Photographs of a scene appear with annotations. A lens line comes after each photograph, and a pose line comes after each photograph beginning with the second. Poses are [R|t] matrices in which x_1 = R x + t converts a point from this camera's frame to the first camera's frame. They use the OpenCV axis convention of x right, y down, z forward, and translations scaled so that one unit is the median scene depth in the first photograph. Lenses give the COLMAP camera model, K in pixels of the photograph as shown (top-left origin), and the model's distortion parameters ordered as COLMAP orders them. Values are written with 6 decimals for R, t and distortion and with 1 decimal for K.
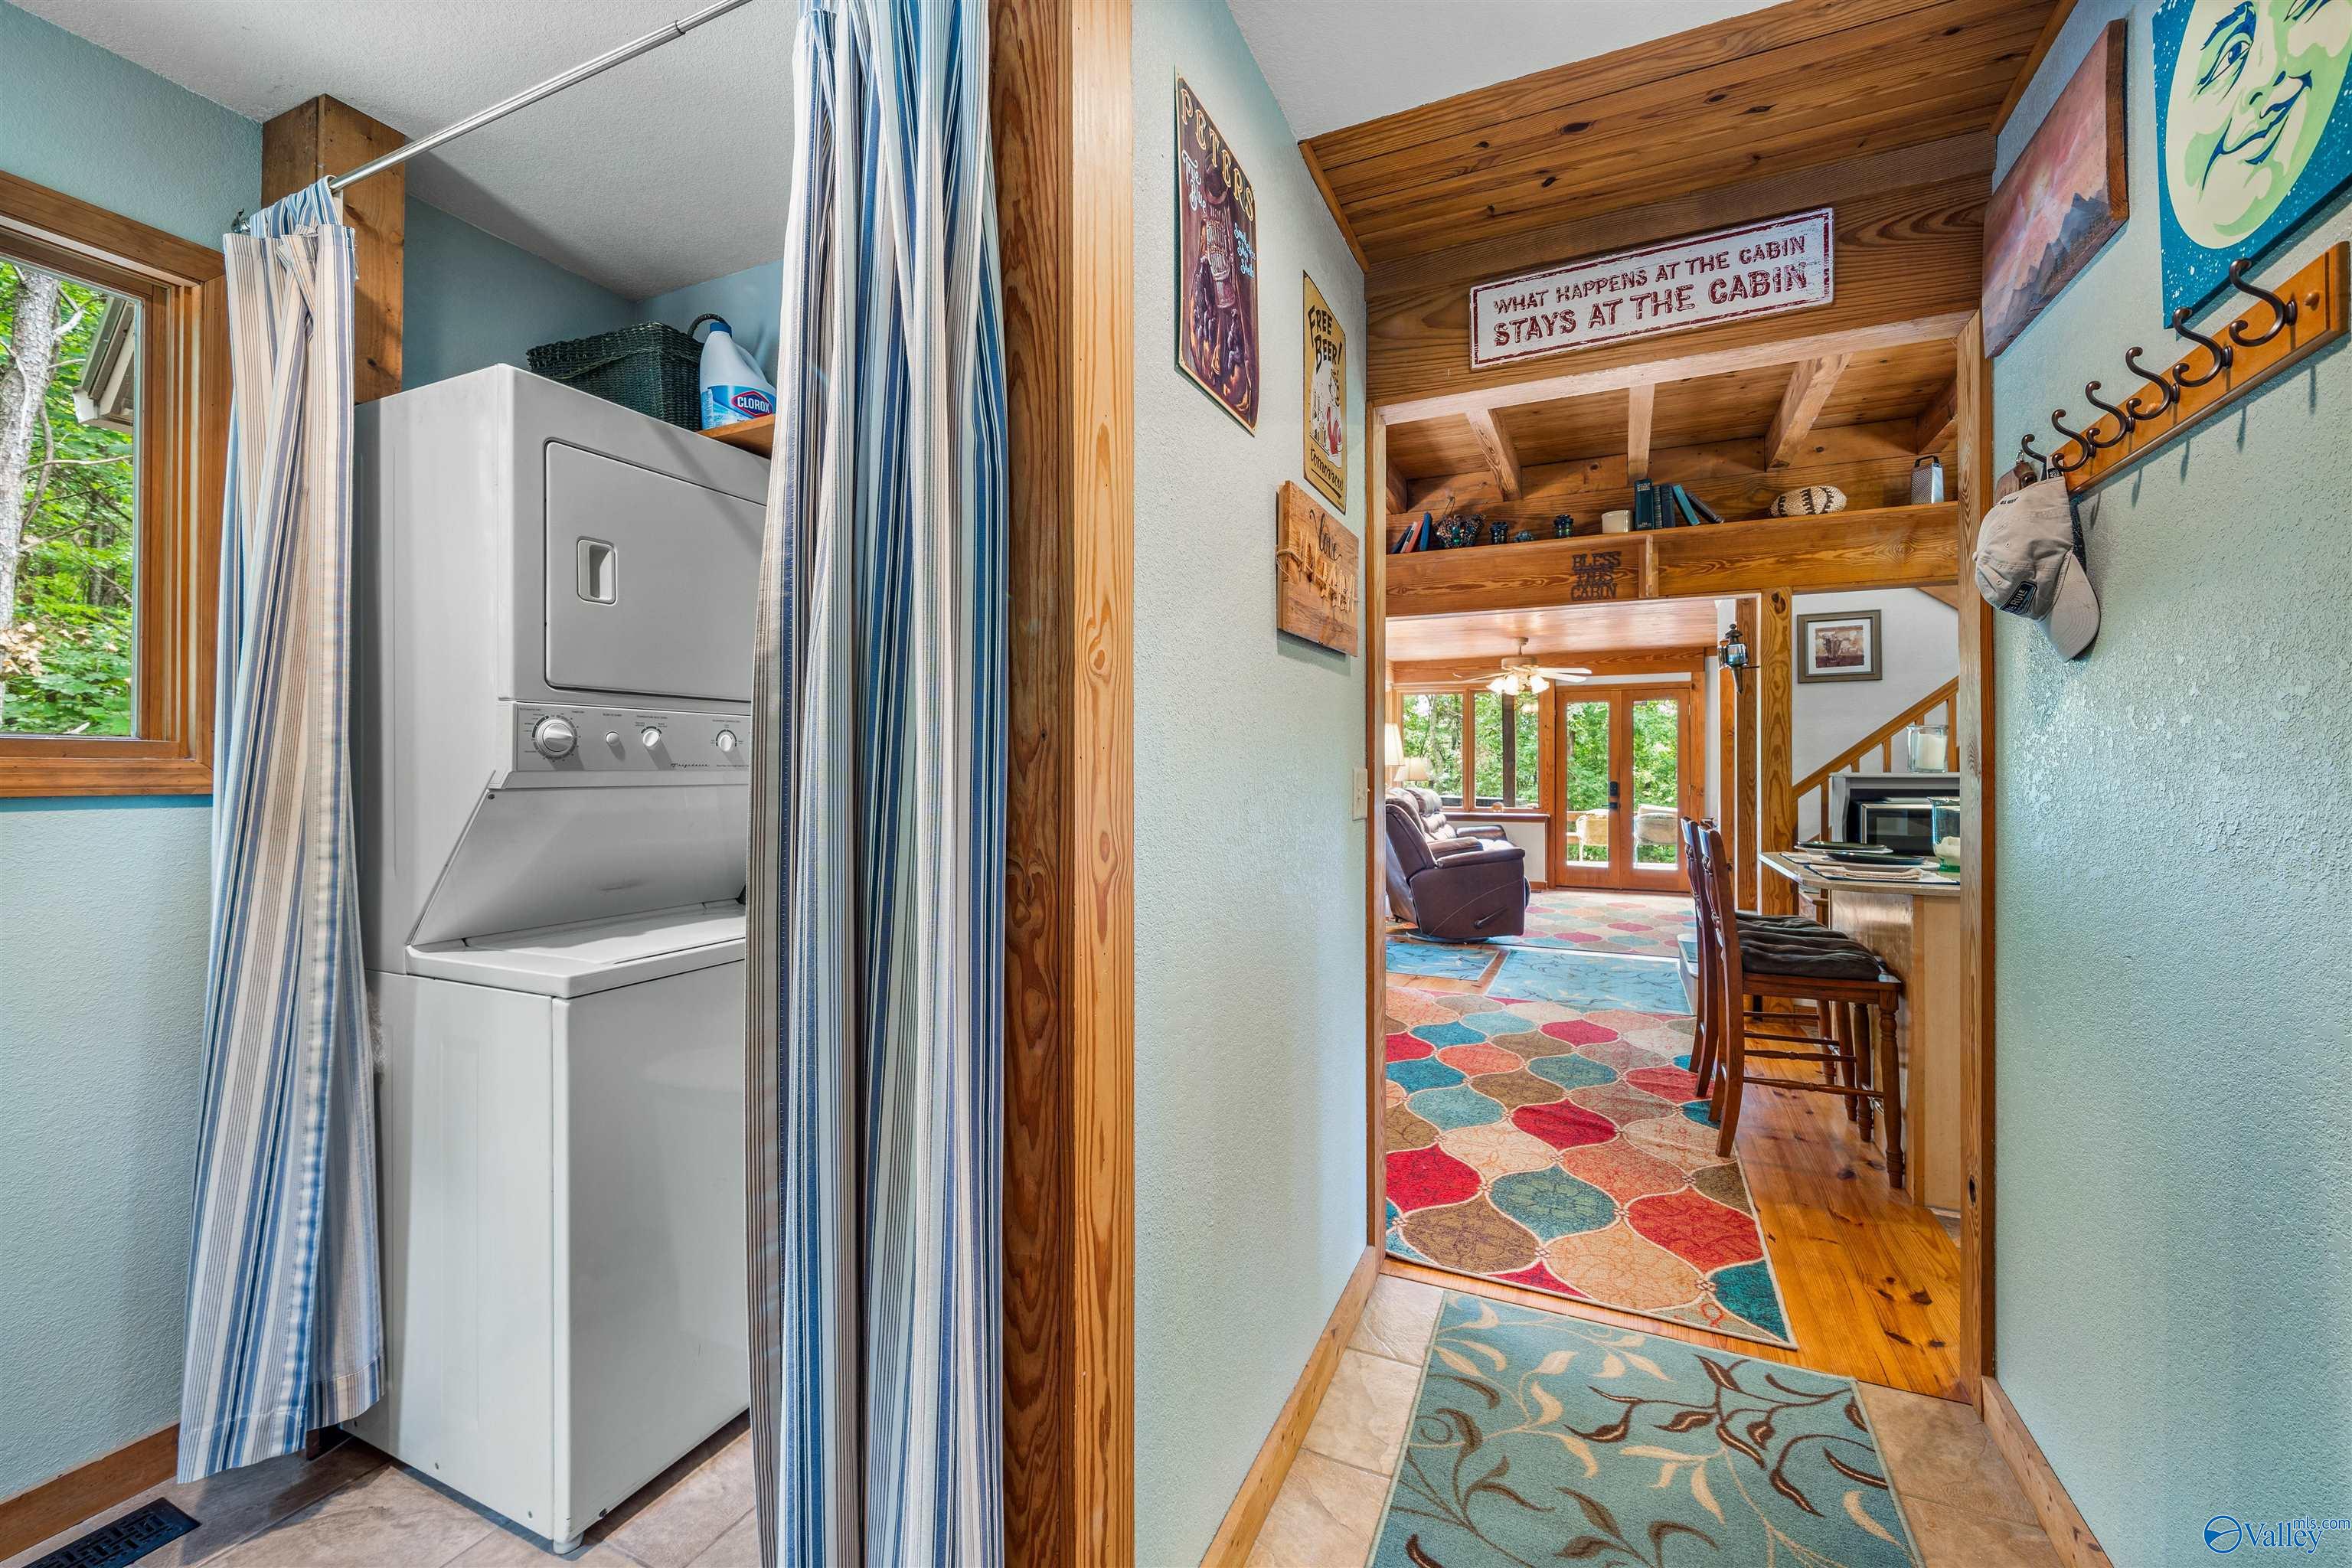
lens RADIAL K [[951.1, 0, 1173.2], [0, 951.1, 760.9], [0, 0, 1]] dist [0.002861, 0.000014]
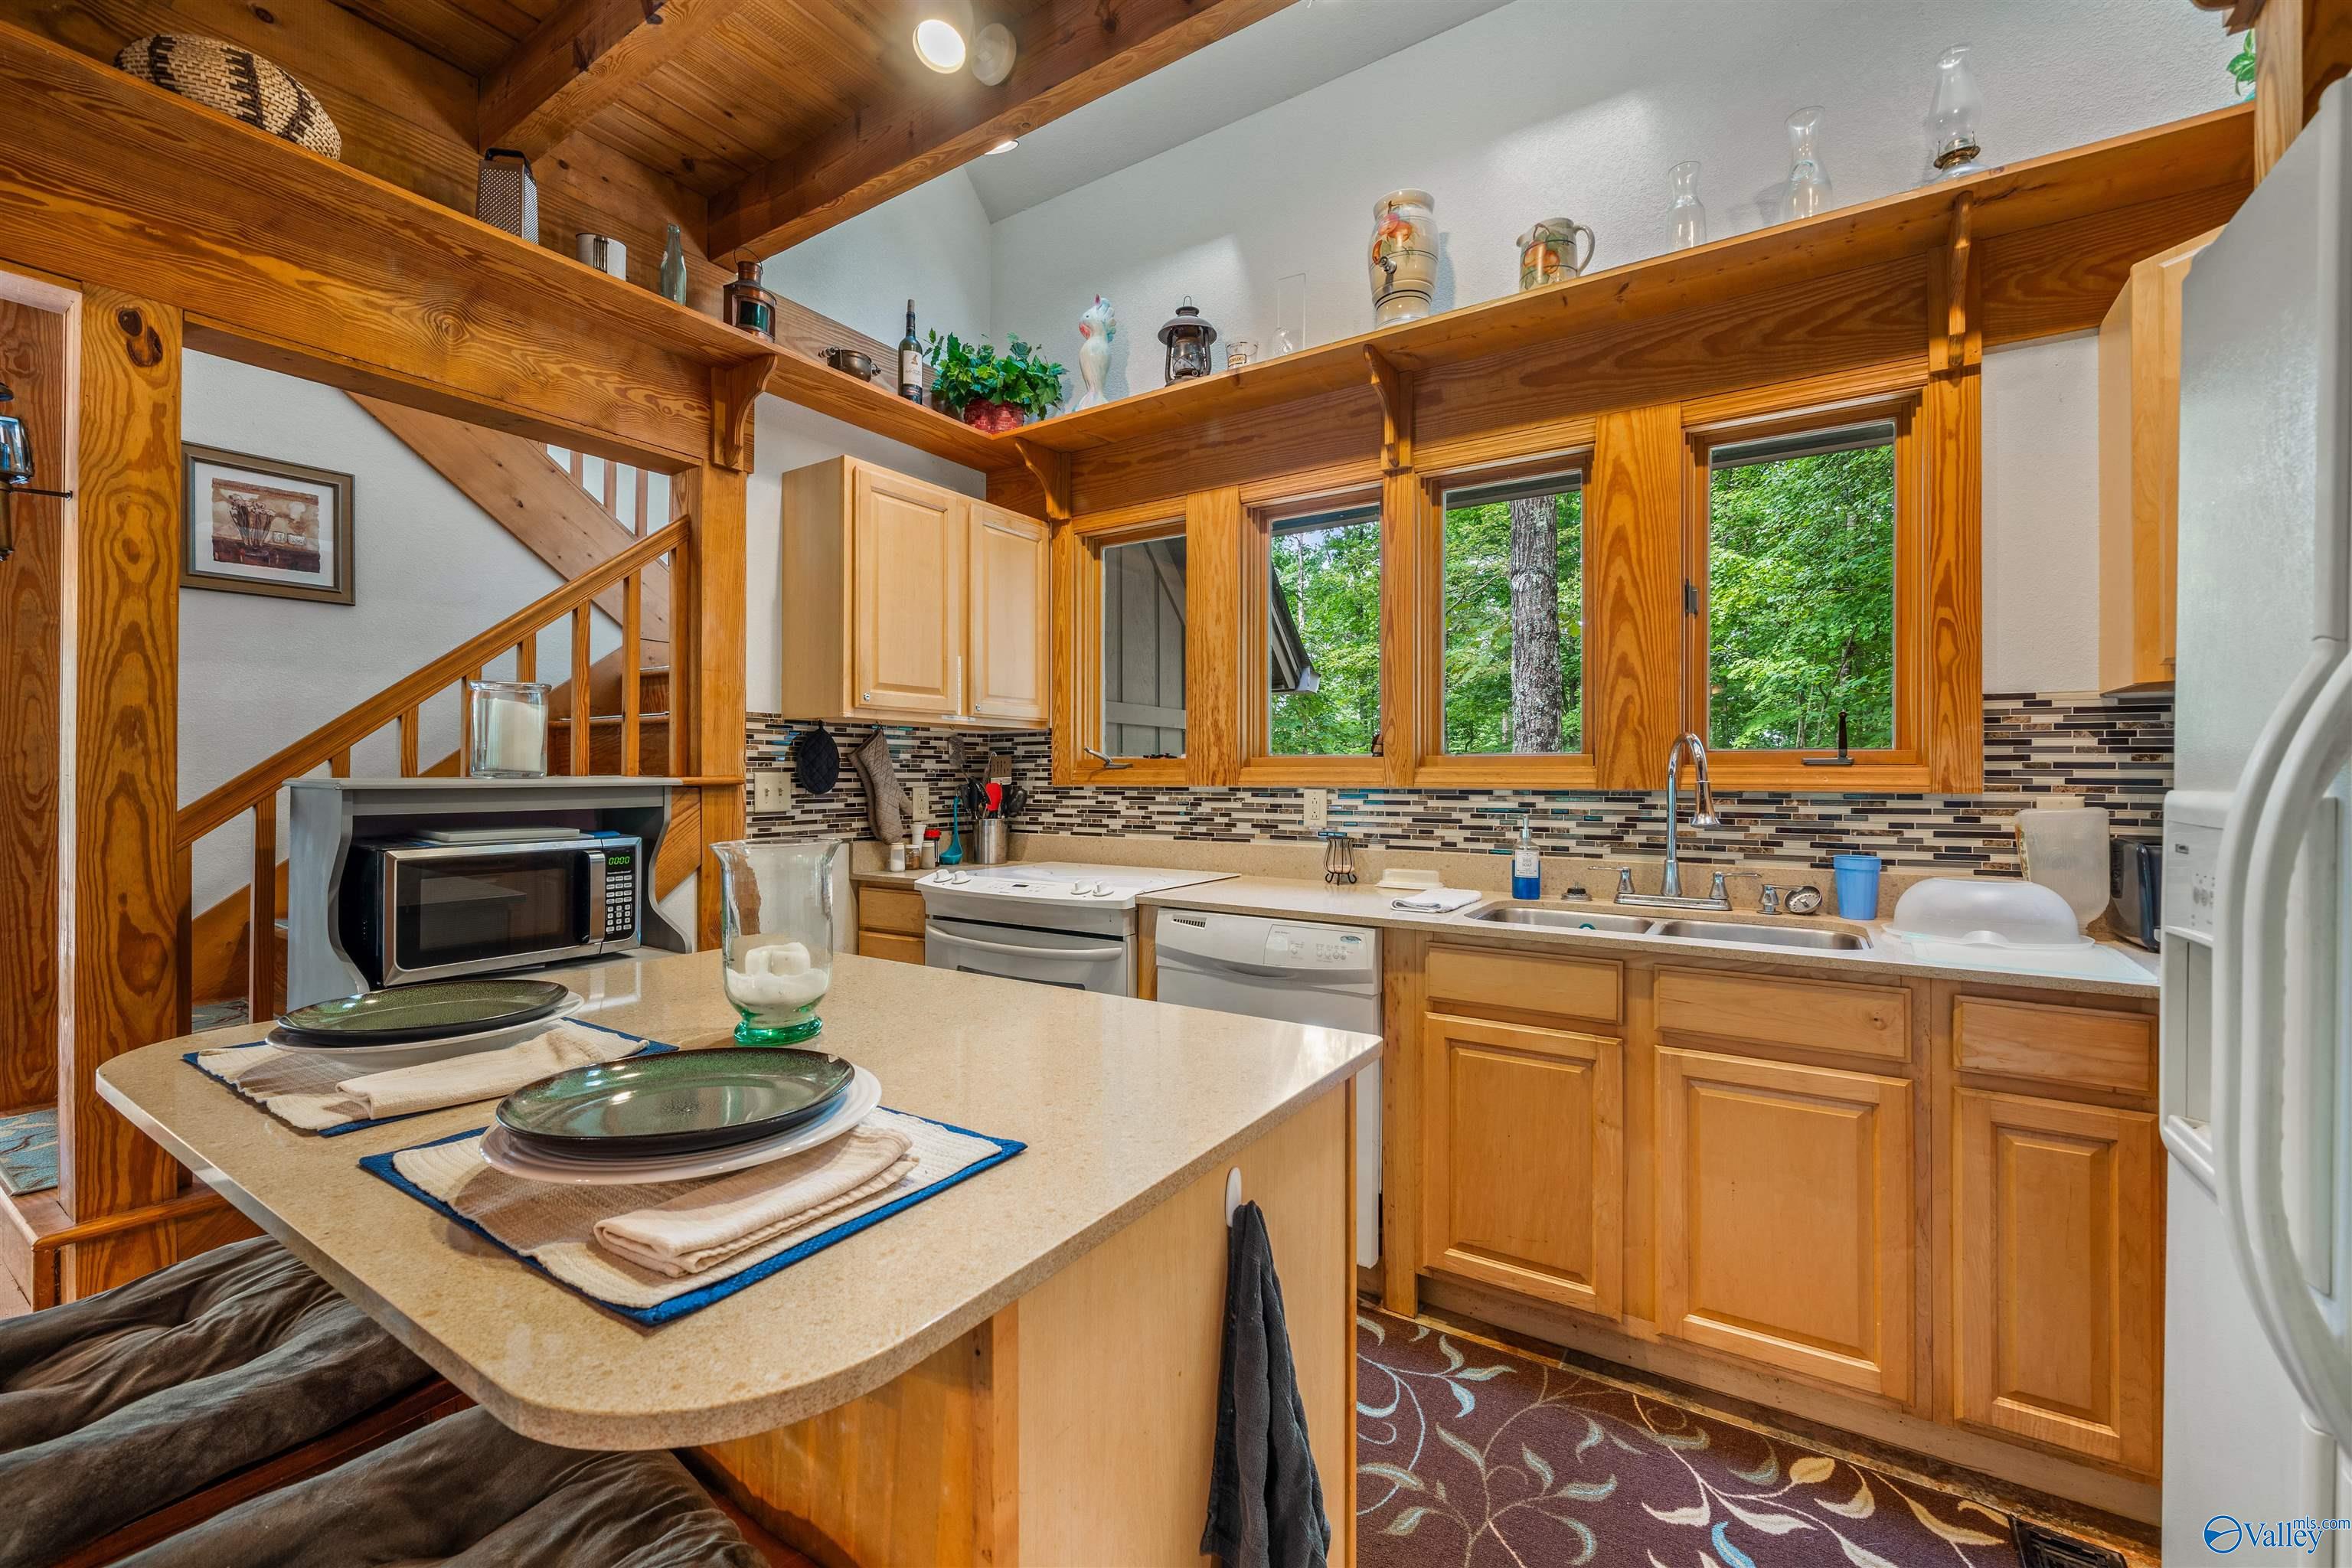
lens RADIAL K [[951.1, 0, 1158.2], [0, 951.1, 771.1], [0, 0, 1]] dist [0.002861, 0.000014]
pose [[0.147935, 0.004011, 0.988989, 0.316765], [-0.013746, 0.999904, -0.001999, 0.004437], [-0.988902, -0.013299, 0.147976, 0.535824]]
